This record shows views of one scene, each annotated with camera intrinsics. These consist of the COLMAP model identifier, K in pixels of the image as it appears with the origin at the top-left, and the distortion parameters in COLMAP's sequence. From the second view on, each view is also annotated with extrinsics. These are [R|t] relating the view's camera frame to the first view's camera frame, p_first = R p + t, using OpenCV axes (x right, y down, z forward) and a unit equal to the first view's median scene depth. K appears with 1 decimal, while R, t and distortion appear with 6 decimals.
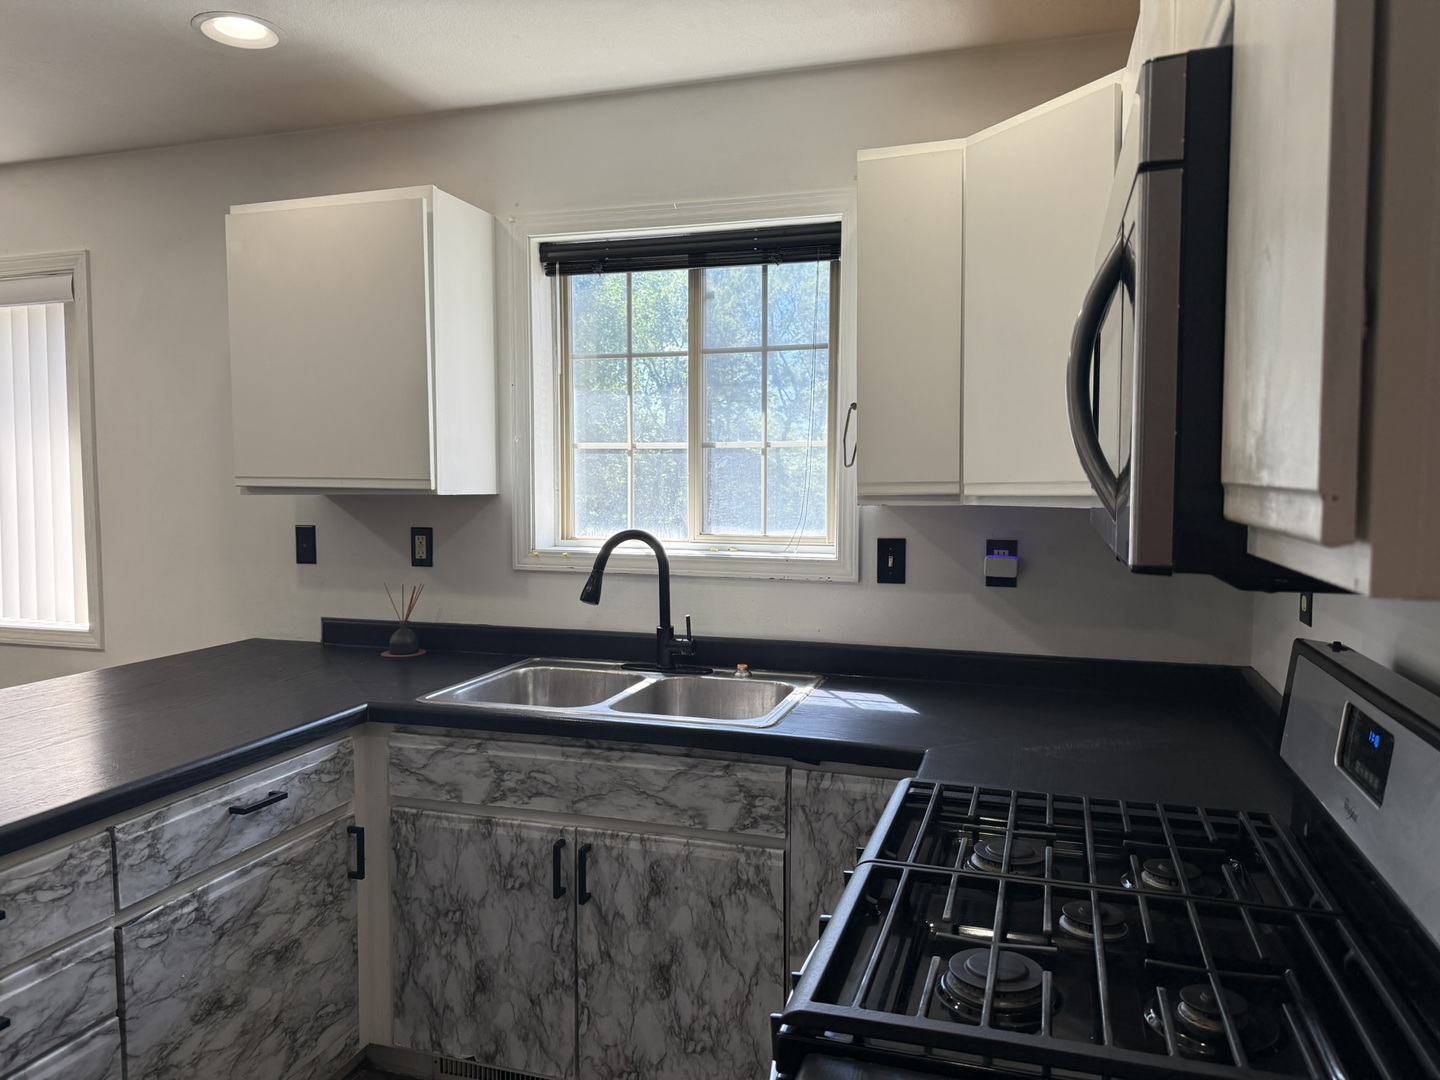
lens RADIAL K [[1009.6, 0, 720.0], [0, 1009.6, 540.0], [0, 0, 1]] dist [-0.003407, -0.002527]
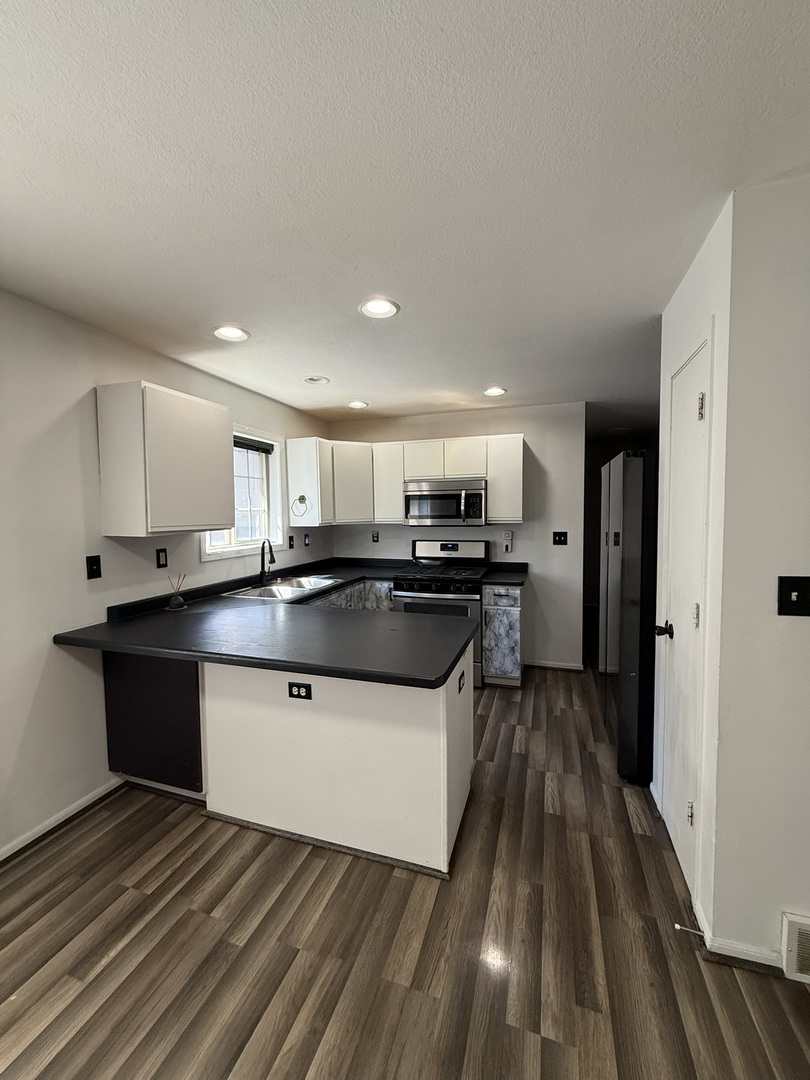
lens RADIAL K [[430.5, 0, 405.6], [0, 430.5, 535.4], [0, 0, 1]] dist [-0.000015, 0.000360]
pose [[0.040340, -0.054911, 0.997676, -1.166199], [0.095710, 0.994110, 0.050845, -0.036556], [-0.994591, 0.093437, 0.045358, 0.470287]]
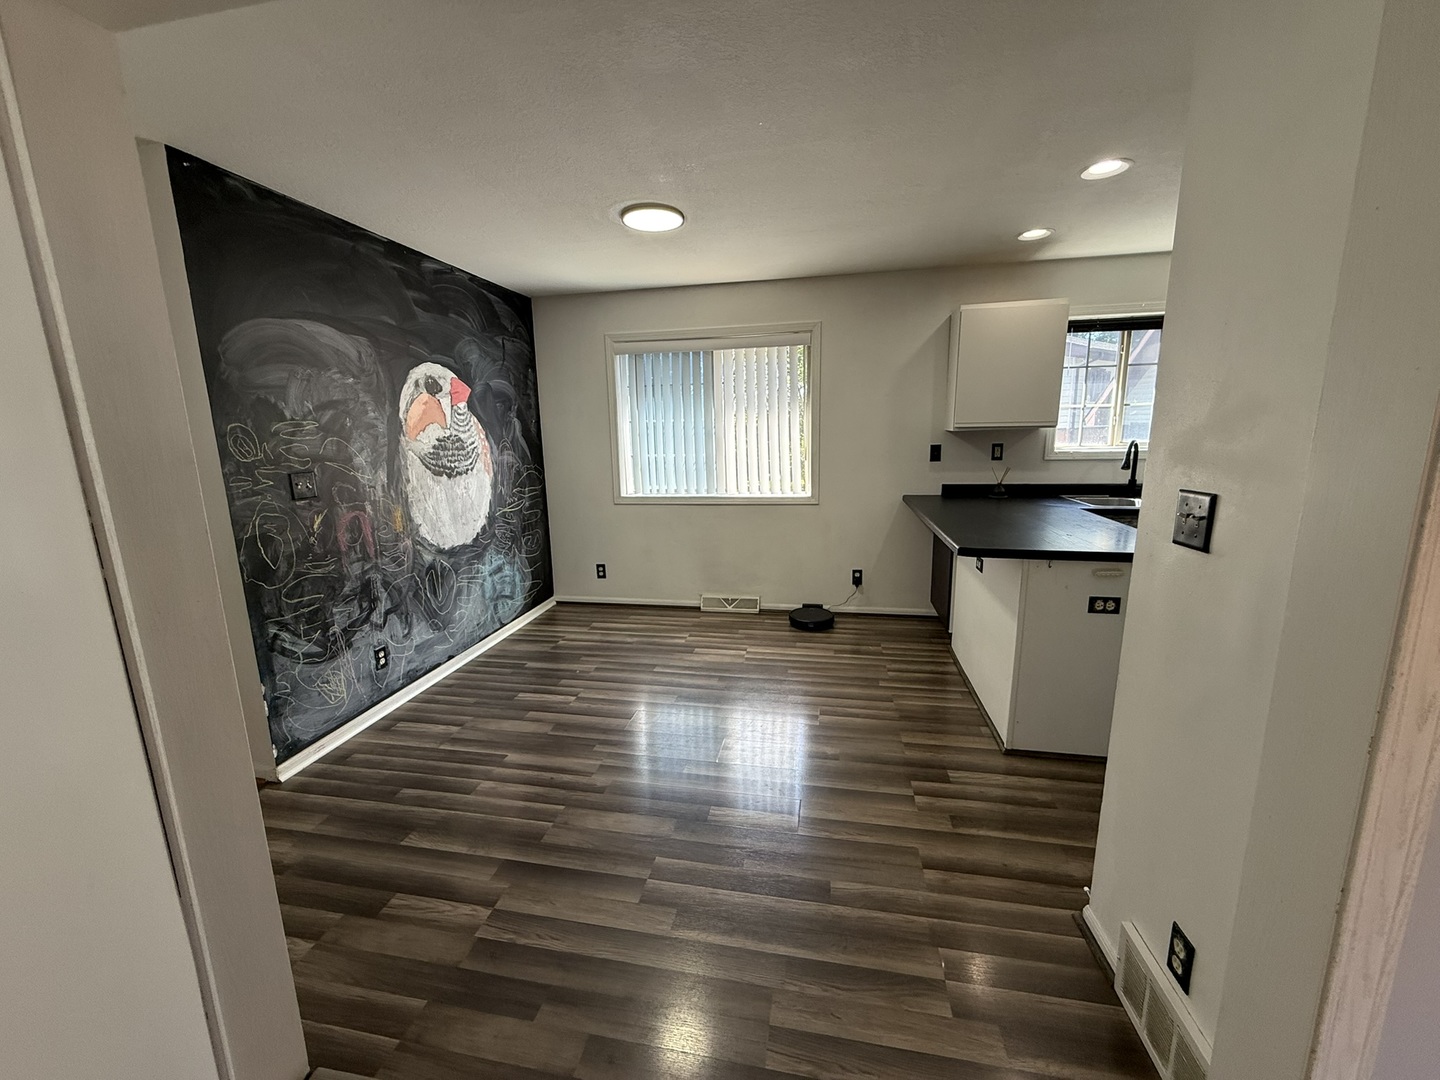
lens RADIAL K [[574.0, 0, 718.1], [0, 574.0, 536.4], [0, 0, 1]] dist [-0.000015, 0.000360]
pose [[0.996127, -0.032301, 0.081777, -1.081285], [0.024019, 0.994668, 0.100296, 0.054224], [-0.084581, -0.097944, 0.991591, -0.302110]]
